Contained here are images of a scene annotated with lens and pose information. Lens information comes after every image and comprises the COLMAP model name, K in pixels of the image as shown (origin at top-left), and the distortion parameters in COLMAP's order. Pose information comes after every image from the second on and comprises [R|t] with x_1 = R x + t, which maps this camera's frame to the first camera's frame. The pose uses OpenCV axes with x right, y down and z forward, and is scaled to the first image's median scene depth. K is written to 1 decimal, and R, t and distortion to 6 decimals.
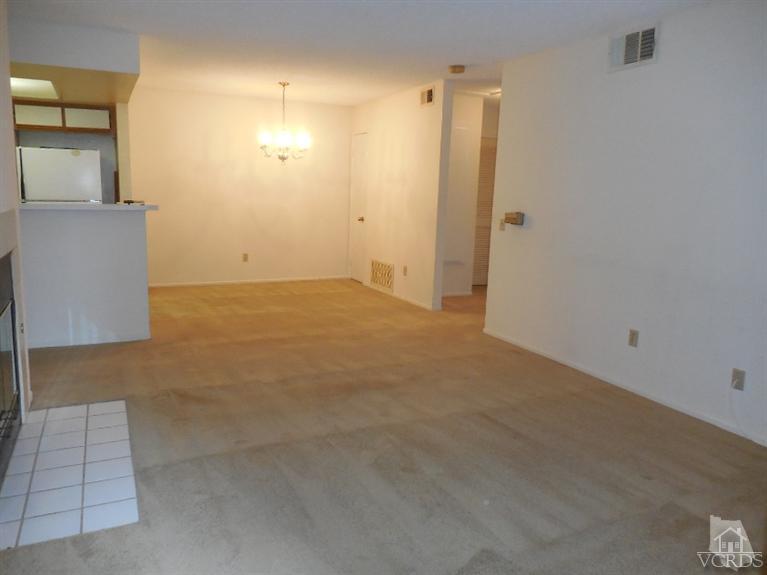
lens RADIAL K [[575.6, 0, 357.4], [0, 575.6, 285.6], [0, 0, 1]] dist [0.035249, 0.001631]
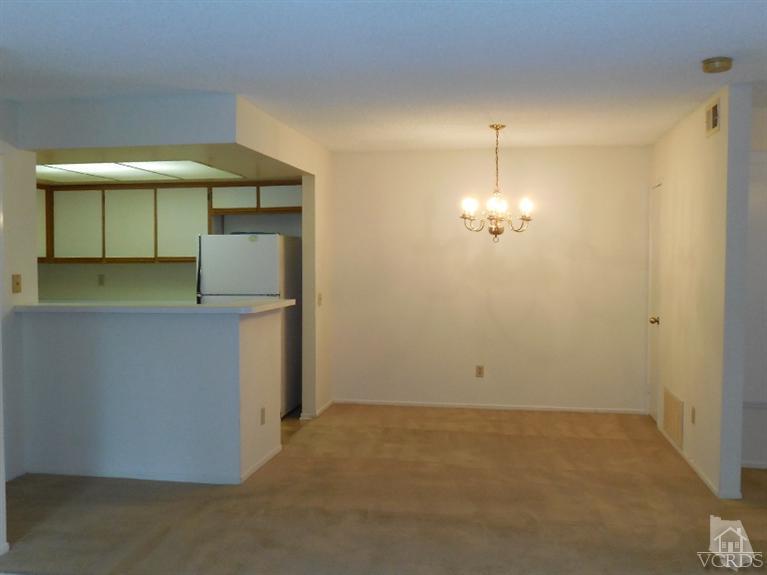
lens RADIAL K [[736.2, 0, 383.5], [0, 736.2, 287.5], [0, 0, 1]] dist [-0.004985, -0.005596]
pose [[0.835374, -0.000198, -0.549682, 0.241127], [-0.072349, 0.991261, -0.110309, -0.051781], [0.544900, 0.131918, 0.828059, 0.223792]]
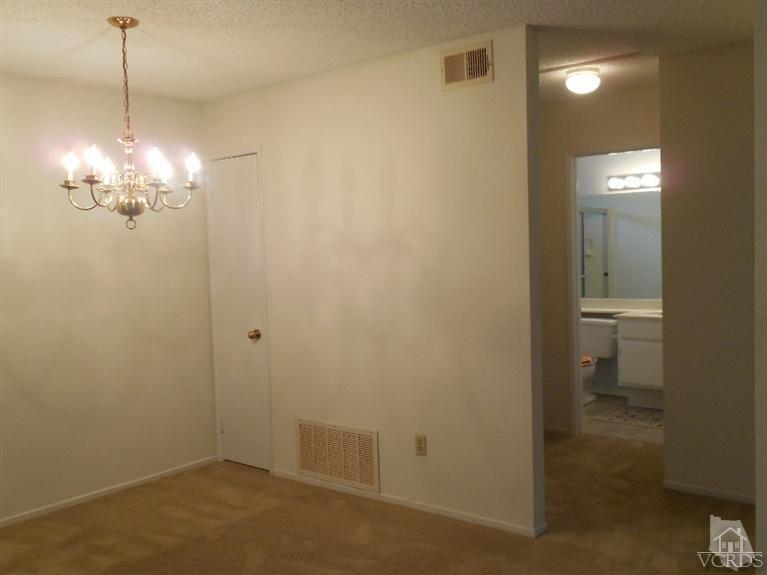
lens RADIAL K [[739.8, 0, 359.1], [0, 739.8, 285.7], [0, 0, 1]] dist [-0.003704, -0.003753]
pose [[0.898014, -0.082830, 0.432100, -0.212499], [0.134304, 0.986849, -0.089947, -0.109612], [-0.418968, 0.138806, 0.897329, 0.513598]]
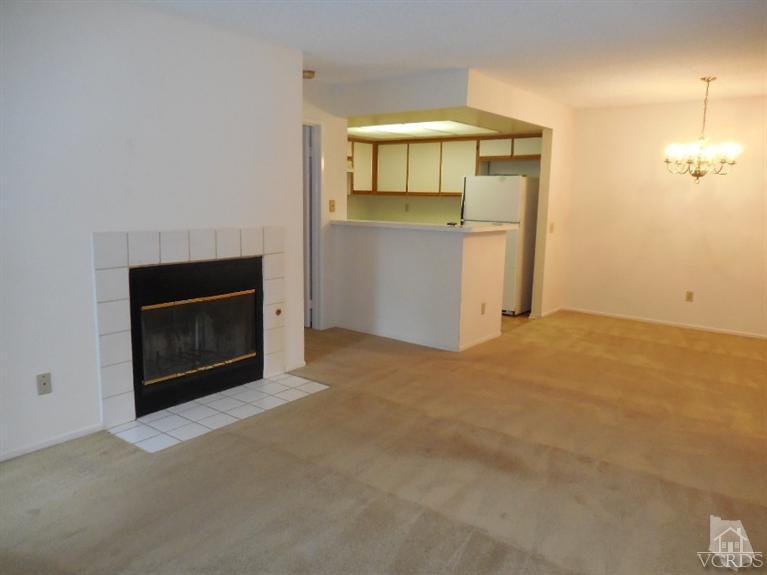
lens RADIAL K [[577.6, 0, 394.2], [0, 577.6, 283.2], [0, 0, 1]] dist [0.015282, 0.007345]
pose [[0.490895, 0.122277, -0.862595, 0.370752], [-0.157631, 0.986227, 0.050096, -0.051707], [0.856840, 0.111380, 0.503408, 0.276126]]
